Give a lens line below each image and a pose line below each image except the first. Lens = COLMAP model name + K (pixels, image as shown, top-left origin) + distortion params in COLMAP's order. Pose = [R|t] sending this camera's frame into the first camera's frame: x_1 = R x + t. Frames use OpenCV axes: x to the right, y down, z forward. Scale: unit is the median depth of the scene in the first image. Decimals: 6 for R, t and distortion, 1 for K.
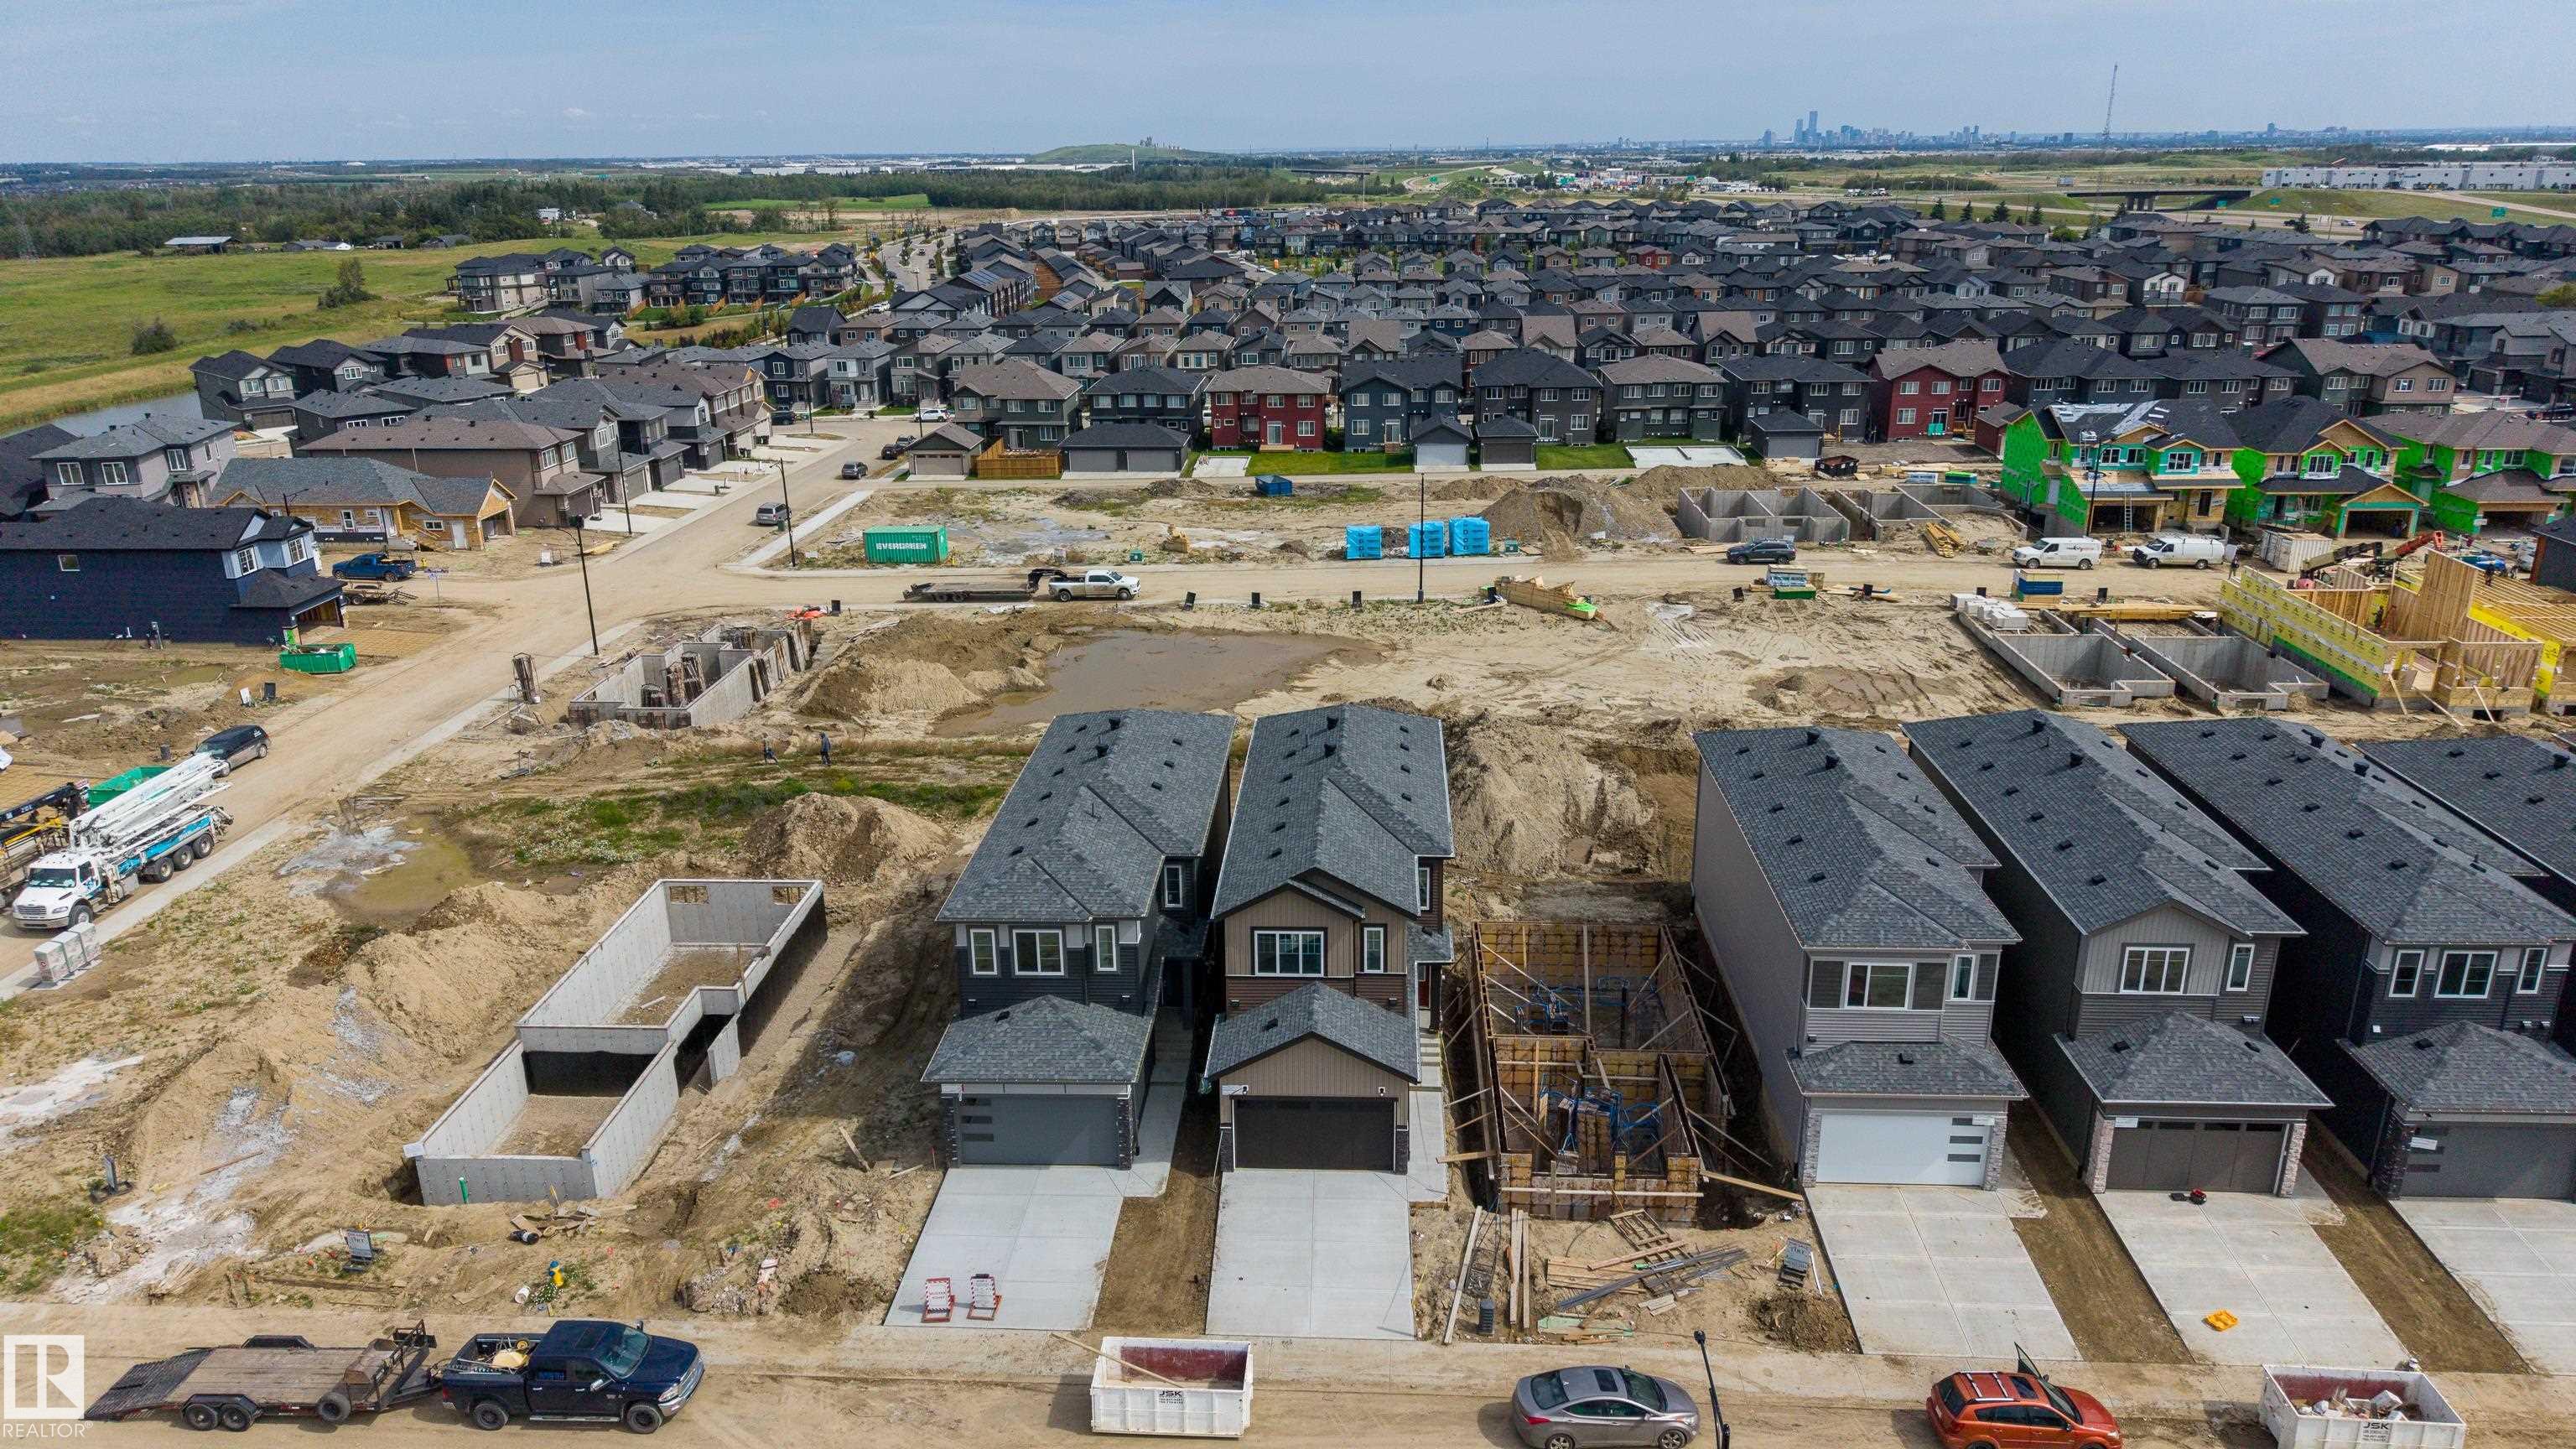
lens RADIAL K [[1724.9, 0, 1288.0], [0, 1724.9, 724.5], [0, 0, 1]] dist [0.032773, -0.032985]
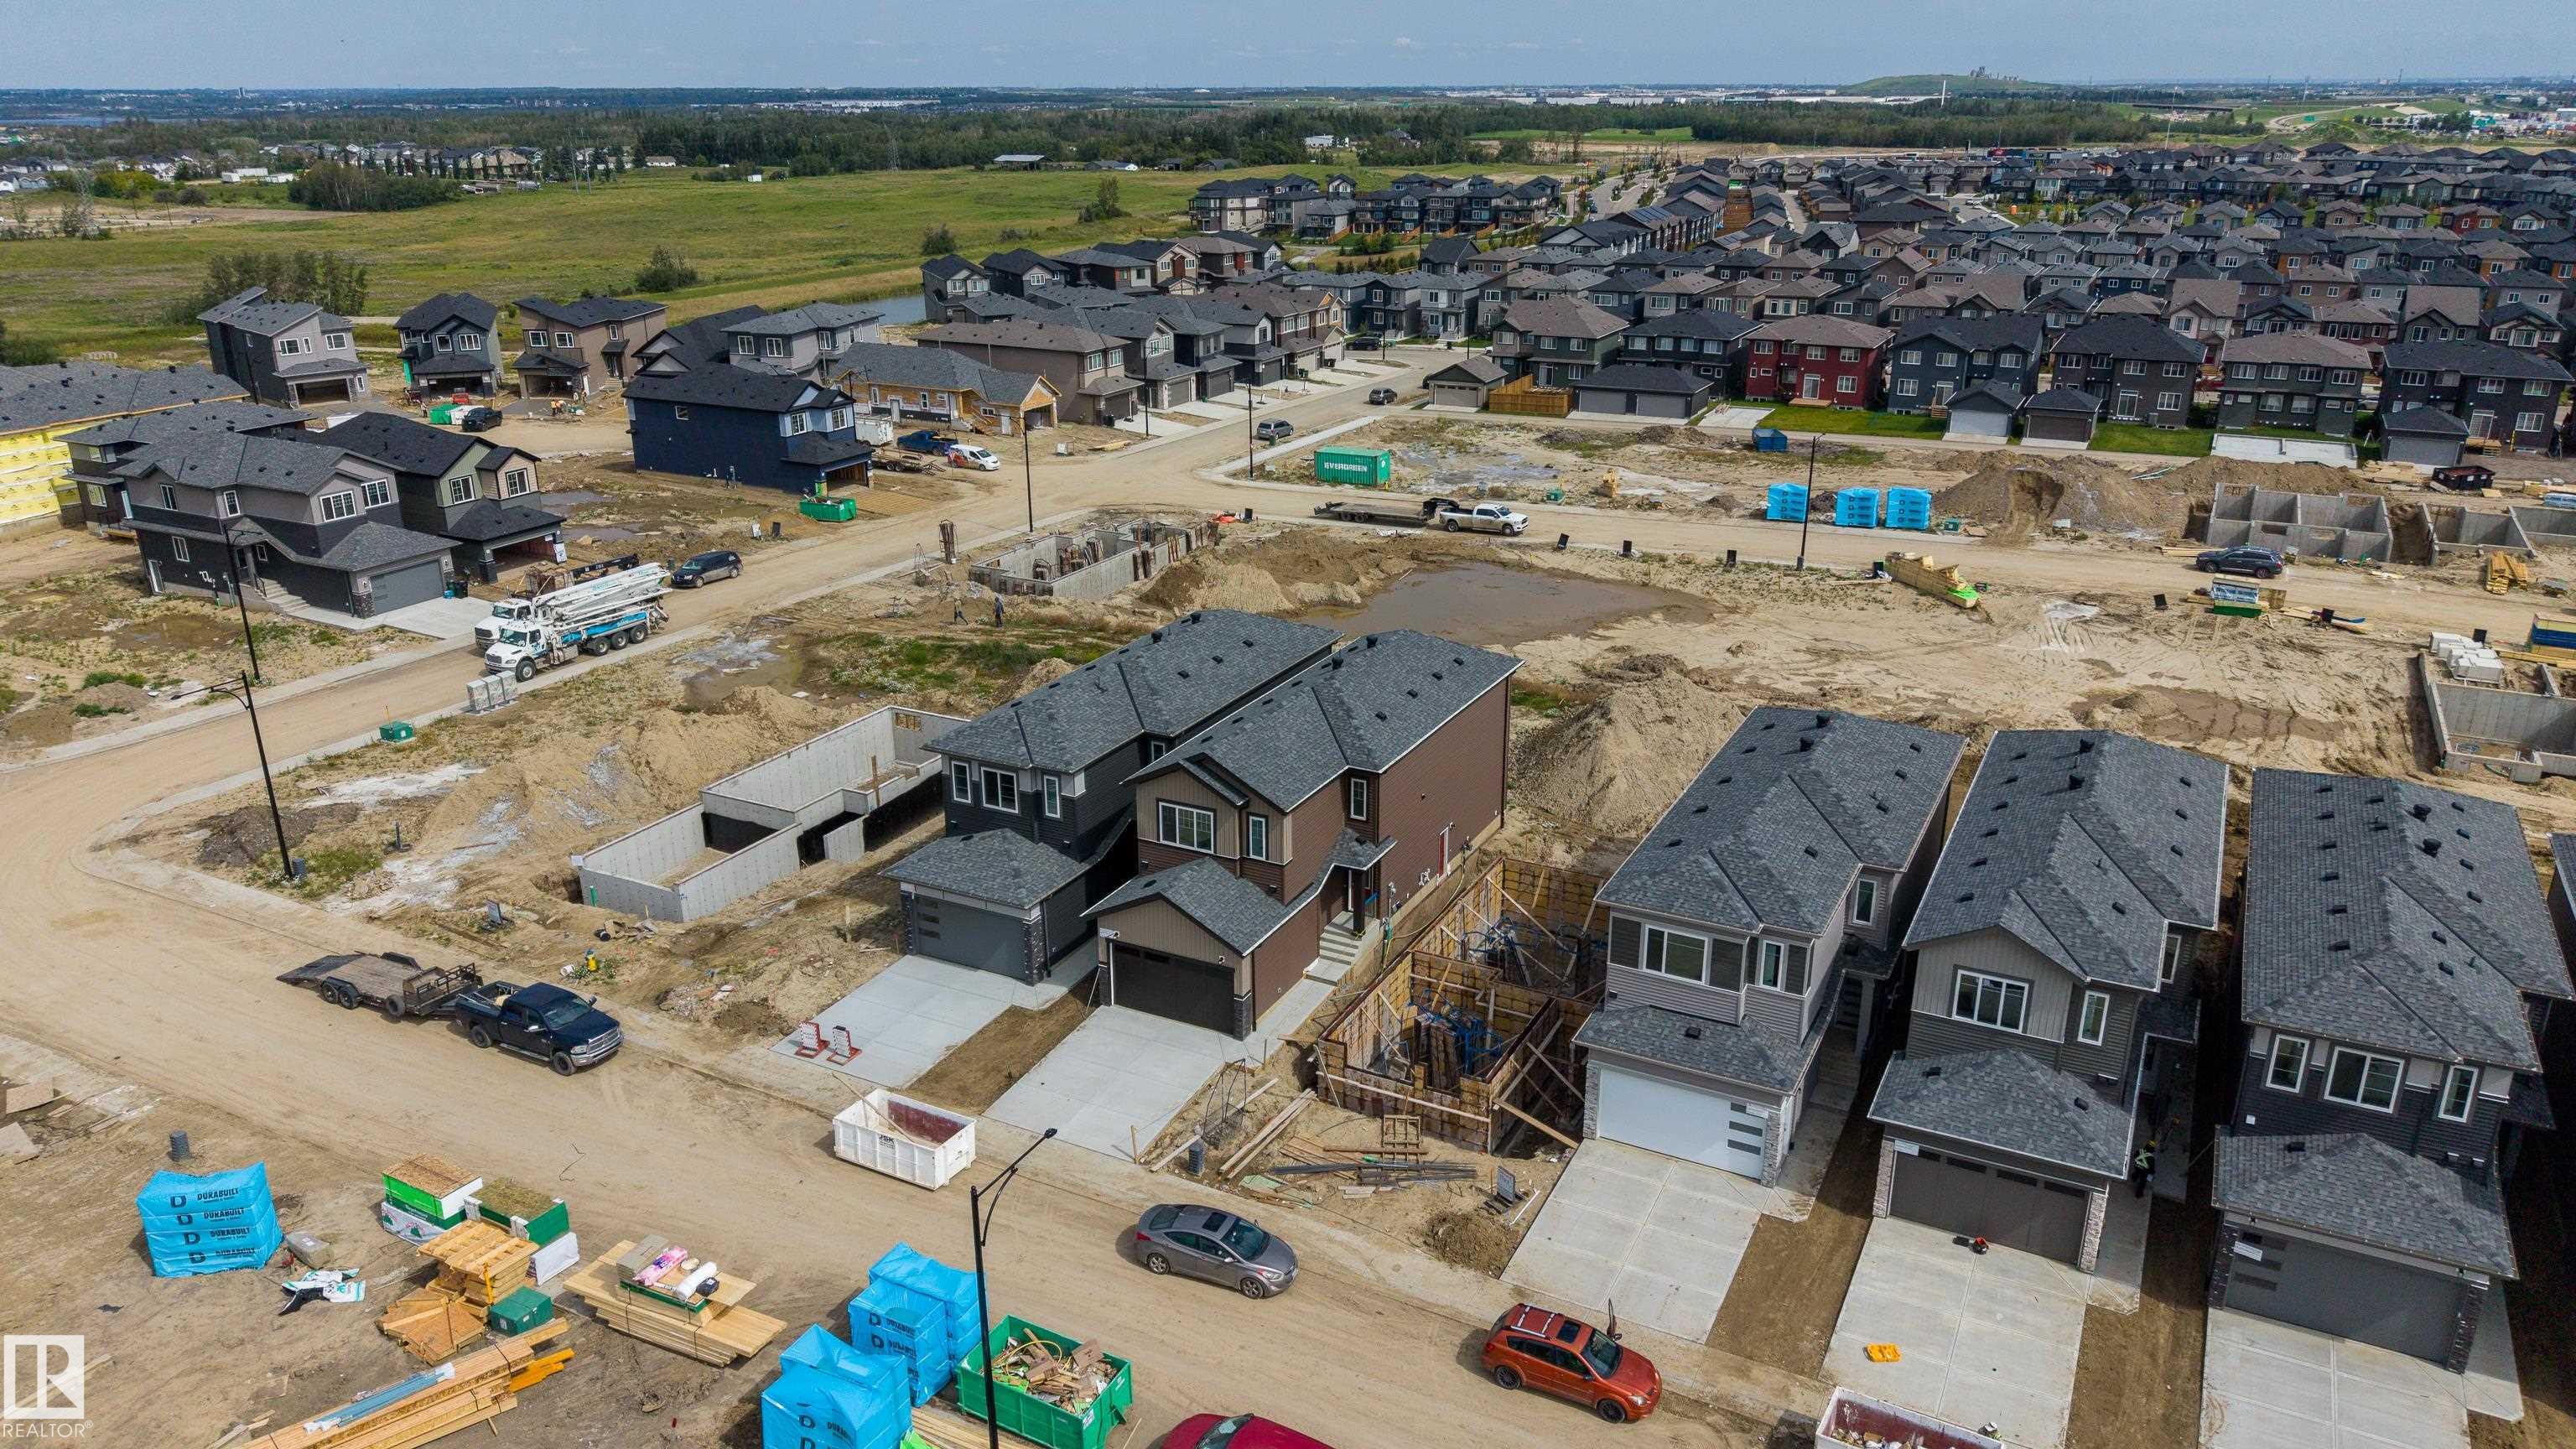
lens RADIAL K [[1770.4, 0, 1288.0], [0, 1770.4, 724.5], [0, 0, 1]] dist [0.067563, -0.080719]
pose [[0.908921, 0.149741, -0.389153, 0.226776], [-0.139434, 0.988715, 0.054777, -0.001894], [0.392964, 0.004473, 0.919543, -0.011324]]
